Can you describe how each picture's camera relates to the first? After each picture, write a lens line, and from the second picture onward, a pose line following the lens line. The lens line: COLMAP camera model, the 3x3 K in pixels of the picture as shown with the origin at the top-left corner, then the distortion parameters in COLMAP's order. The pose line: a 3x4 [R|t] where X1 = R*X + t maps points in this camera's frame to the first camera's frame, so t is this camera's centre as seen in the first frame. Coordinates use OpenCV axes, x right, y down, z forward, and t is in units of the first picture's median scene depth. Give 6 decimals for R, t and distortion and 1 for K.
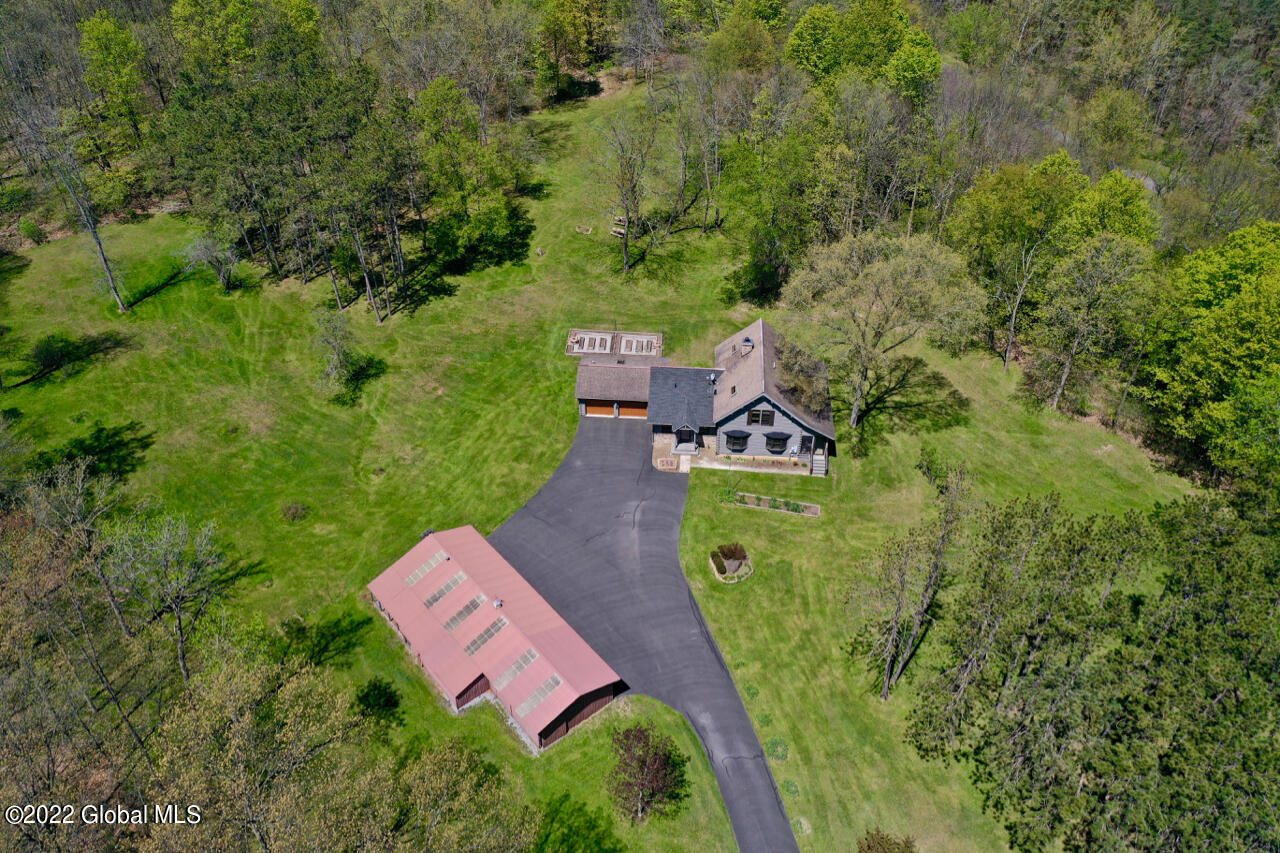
lens RADIAL K [[1021.3, 0, 640.9], [0, 1021.3, 429.6], [0, 0, 1]] dist [0.001623, 0.015876]
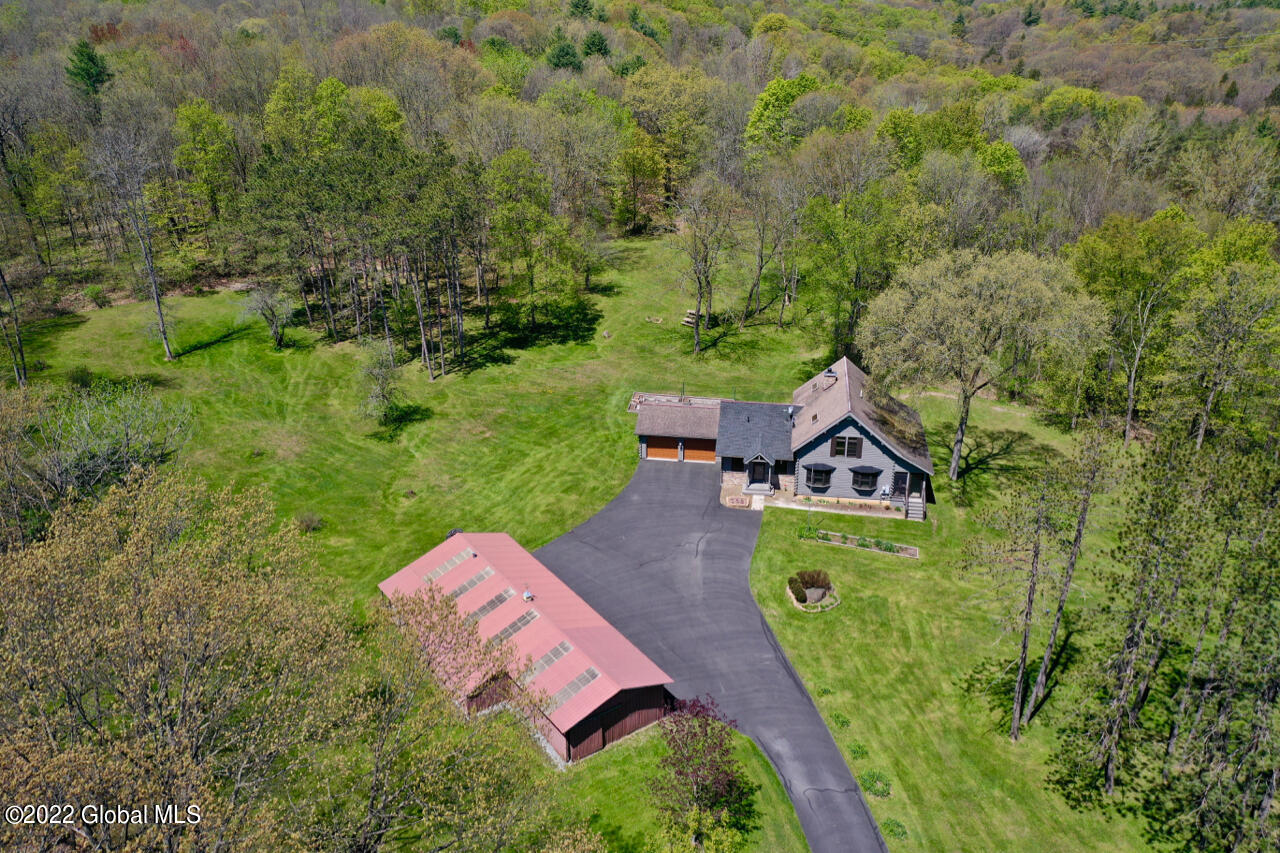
lens RADIAL K [[1021.3, 0, 638.8], [0, 1021.3, 430.2], [0, 0, 1]] dist [0.001623, 0.015876]
pose [[0.996888, 0.024335, -0.074976, 0.005853], [-0.042656, 0.966395, -0.253500, 0.199084], [0.066288, 0.255909, 0.964426, 0.142546]]
